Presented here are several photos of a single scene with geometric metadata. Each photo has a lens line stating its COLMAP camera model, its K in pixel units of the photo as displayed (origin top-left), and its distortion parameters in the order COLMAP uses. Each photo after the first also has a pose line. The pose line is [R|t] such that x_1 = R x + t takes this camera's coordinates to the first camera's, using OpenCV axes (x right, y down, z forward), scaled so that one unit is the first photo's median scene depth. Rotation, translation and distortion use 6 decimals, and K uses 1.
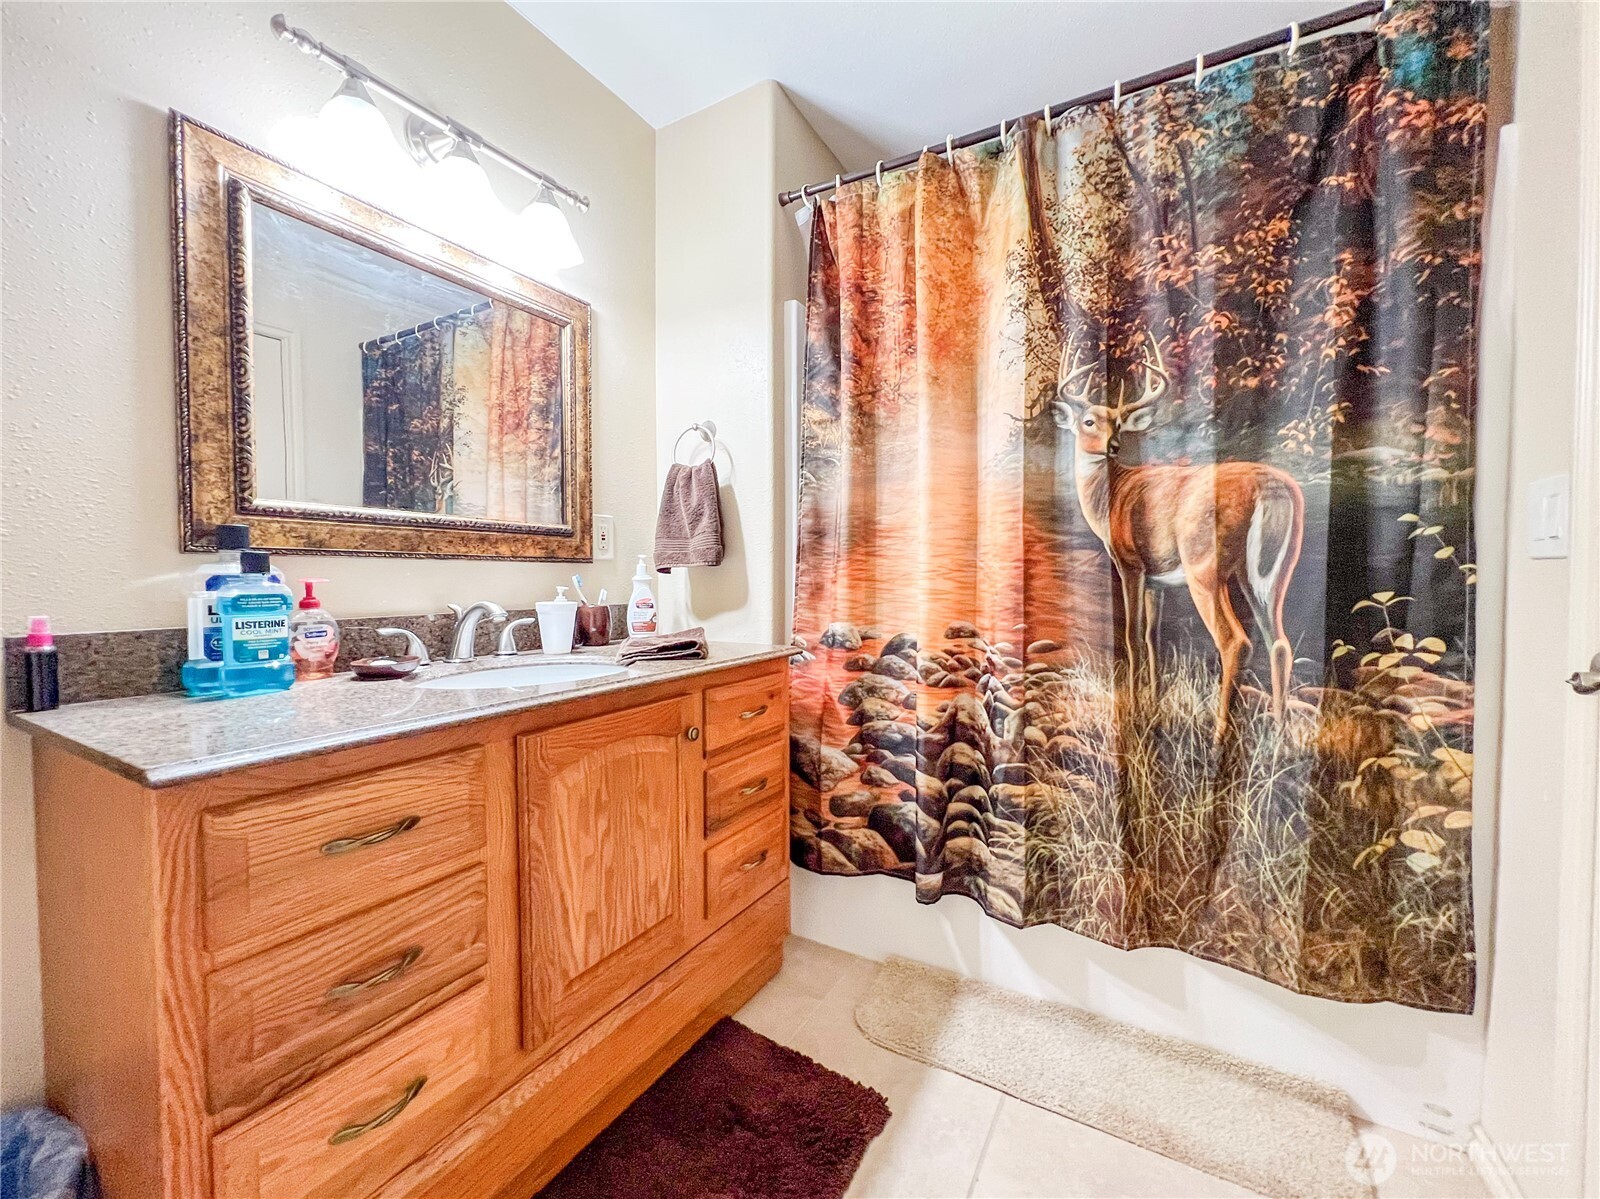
lens RADIAL K [[648.8, 0, 830.5], [0, 648.8, 591.6], [0, 0, 1]] dist [-0.003673, 0.001227]
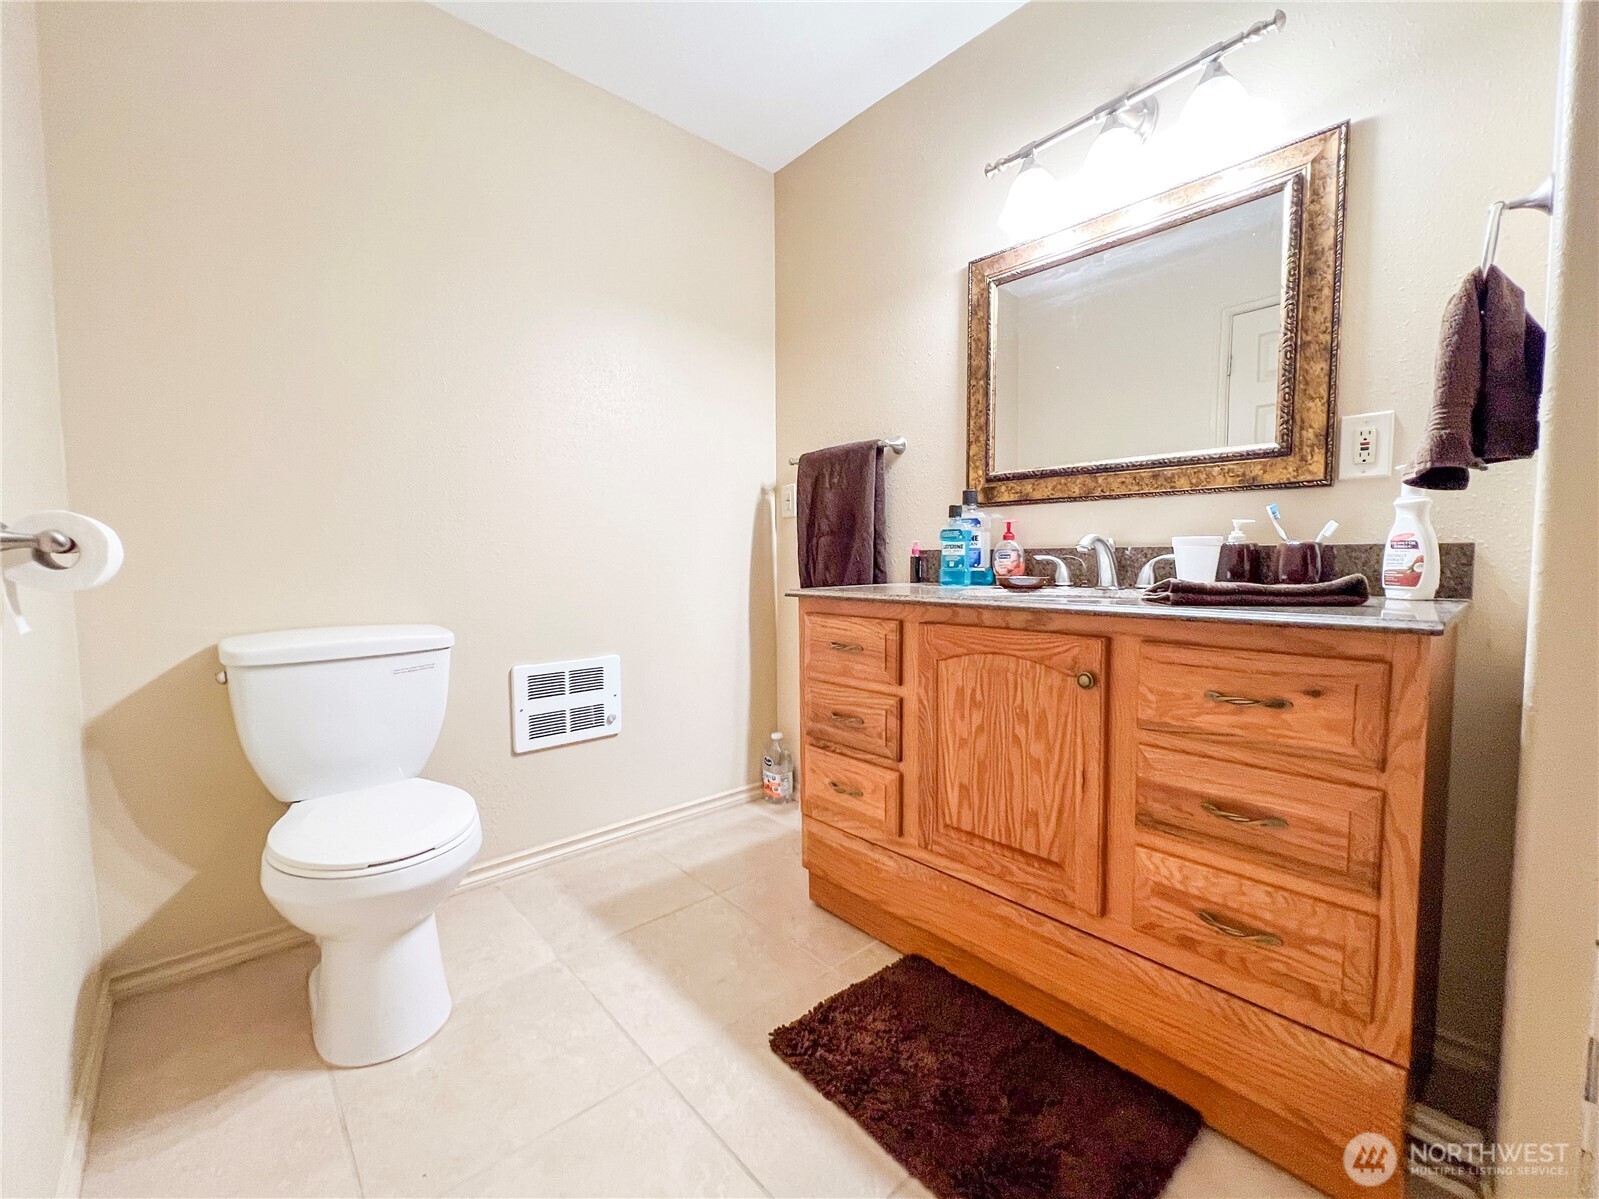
lens RADIAL K [[648.4, 0, 804.5], [0, 648.4, 599.4], [0, 0, 1]] dist [-0.003673, 0.001227]
pose [[-0.312066, 0.063236, -0.947954, 0.707227], [-0.019942, 0.997127, 0.073081, 0.056801], [0.949851, 0.041710, -0.309908, 0.901031]]
